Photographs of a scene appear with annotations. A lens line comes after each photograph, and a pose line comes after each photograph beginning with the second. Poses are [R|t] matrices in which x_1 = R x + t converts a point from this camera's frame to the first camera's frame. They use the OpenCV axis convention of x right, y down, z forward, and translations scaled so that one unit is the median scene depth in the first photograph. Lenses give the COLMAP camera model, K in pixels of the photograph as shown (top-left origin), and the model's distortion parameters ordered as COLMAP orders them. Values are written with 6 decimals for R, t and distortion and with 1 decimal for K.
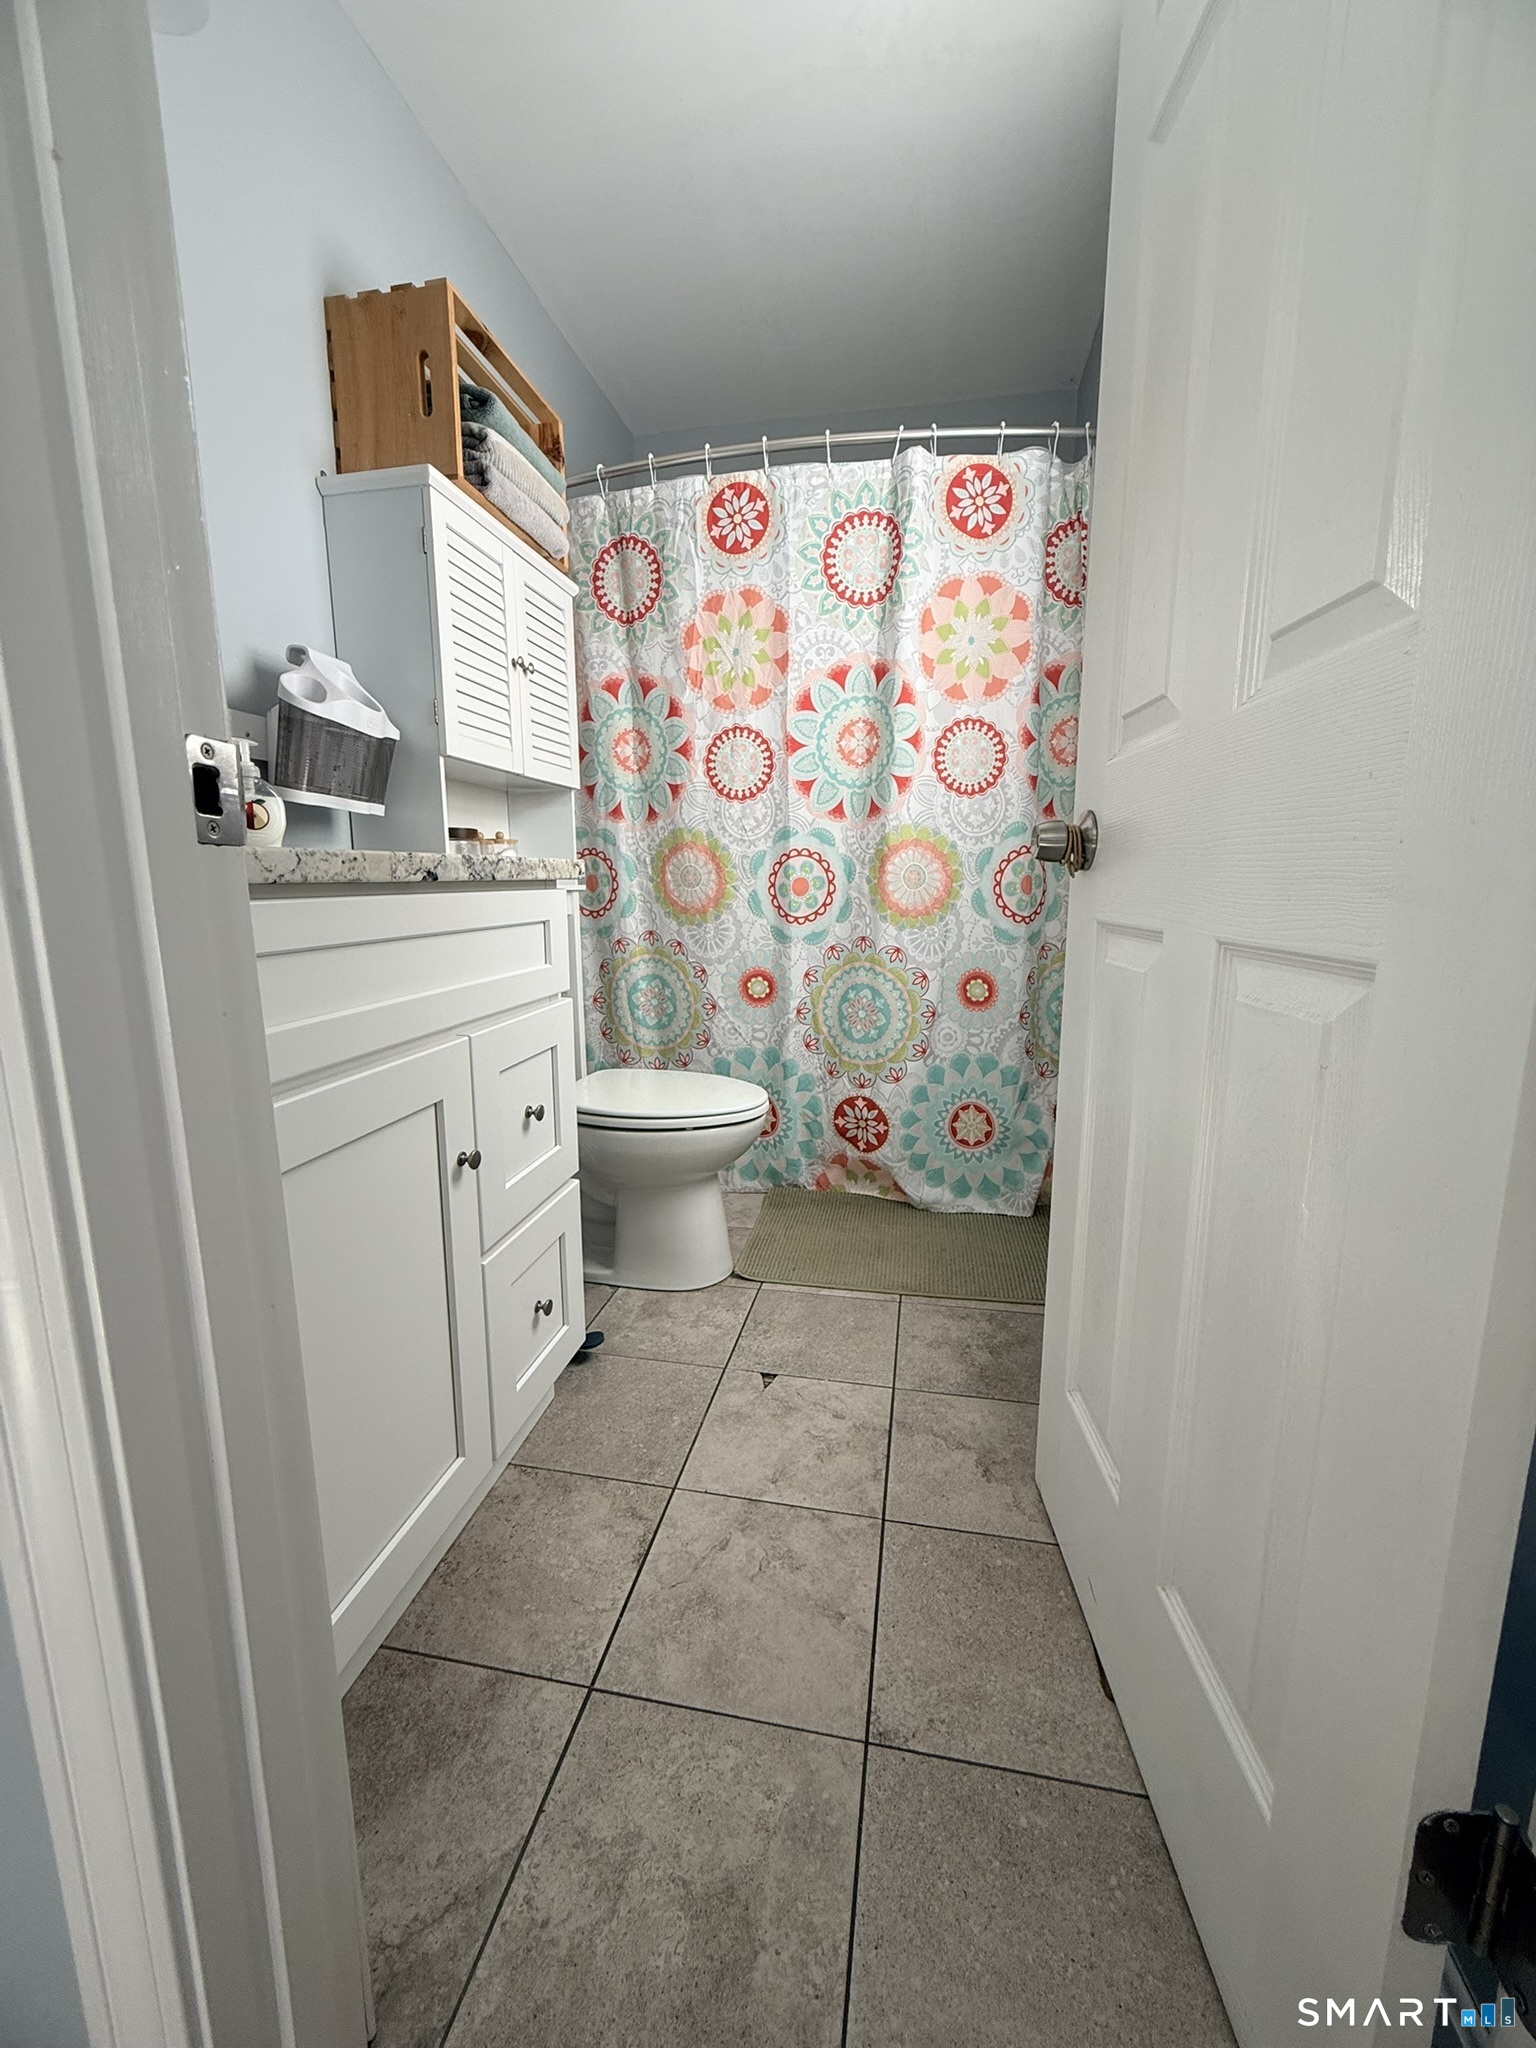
lens RADIAL K [[816.3, 0, 768.8], [0, 816.3, 1014.8], [0, 0, 1]] dist [0.000811, 0.000253]
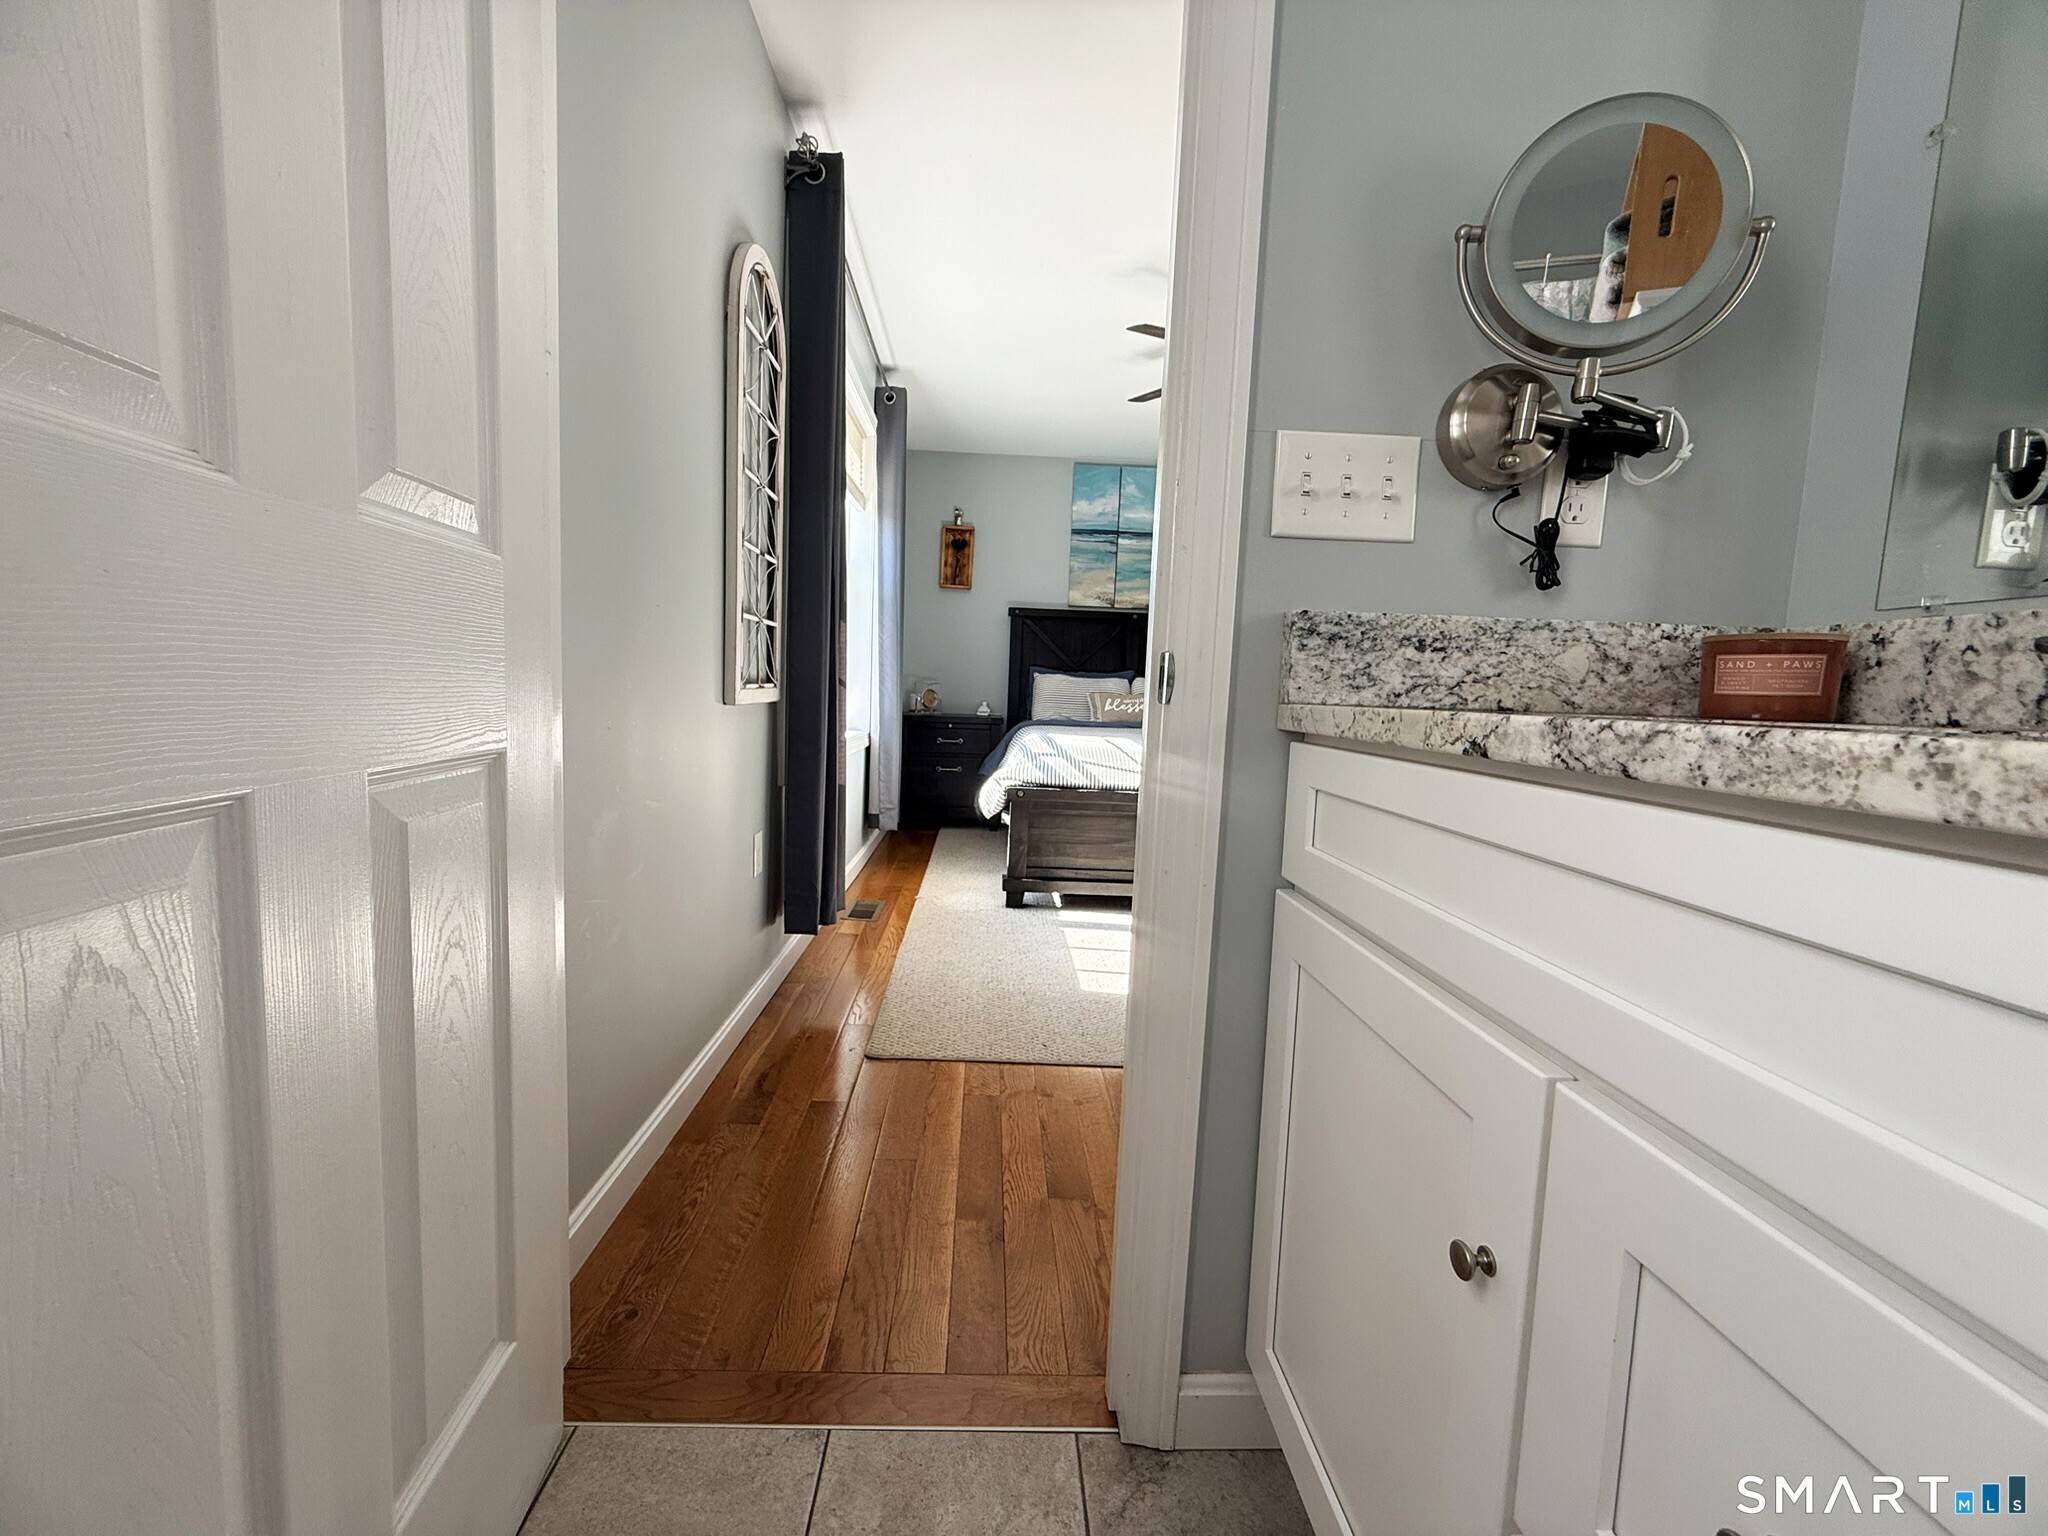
lens RADIAL K [[816.3, 0, 1017.7], [0, 816.3, 765.3], [0, 0, 1]] dist [0.000811, 0.000253]
pose [[-0.972200, -0.023374, -0.232981, 0.033590], [-0.084552, 0.962914, 0.256219, -0.120992], [0.218351, 0.268795, -0.938122, 0.633498]]
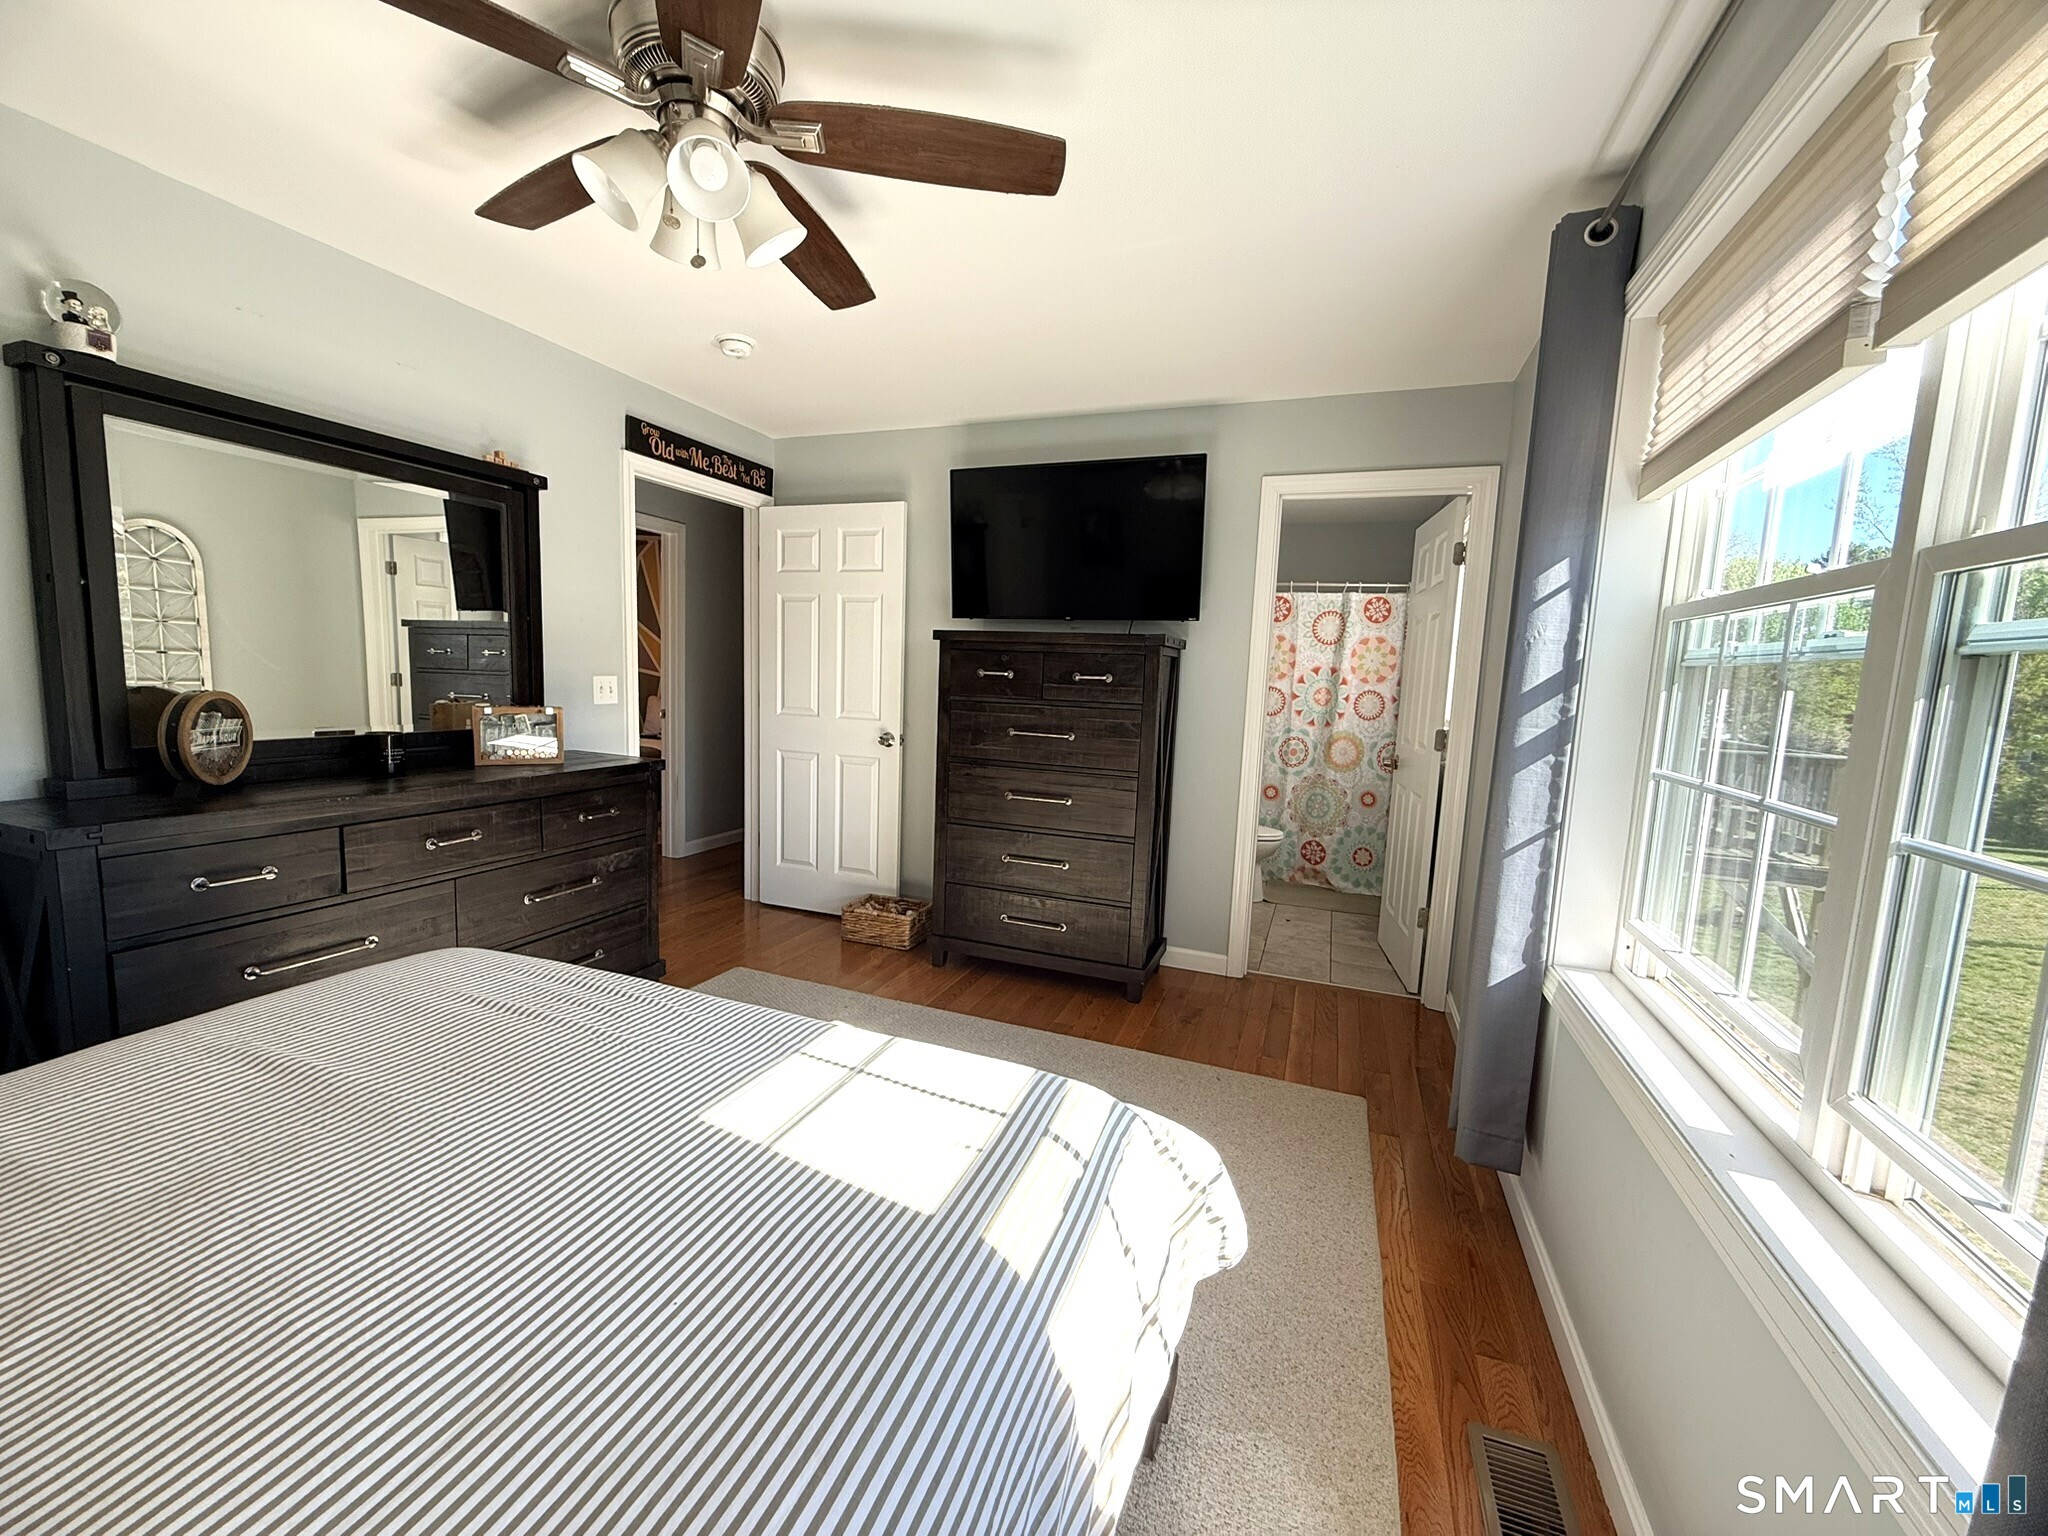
lens RADIAL K [[816.3, 0, 1016.8], [0, 816.3, 770.4], [0, 0, 1]] dist [0.000811, 0.000253]
pose [[0.984401, 0.060412, -0.165241, -0.393719], [-0.068654, 0.996642, -0.044629, 0.067423], [0.161990, 0.055277, 0.985243, -1.637510]]
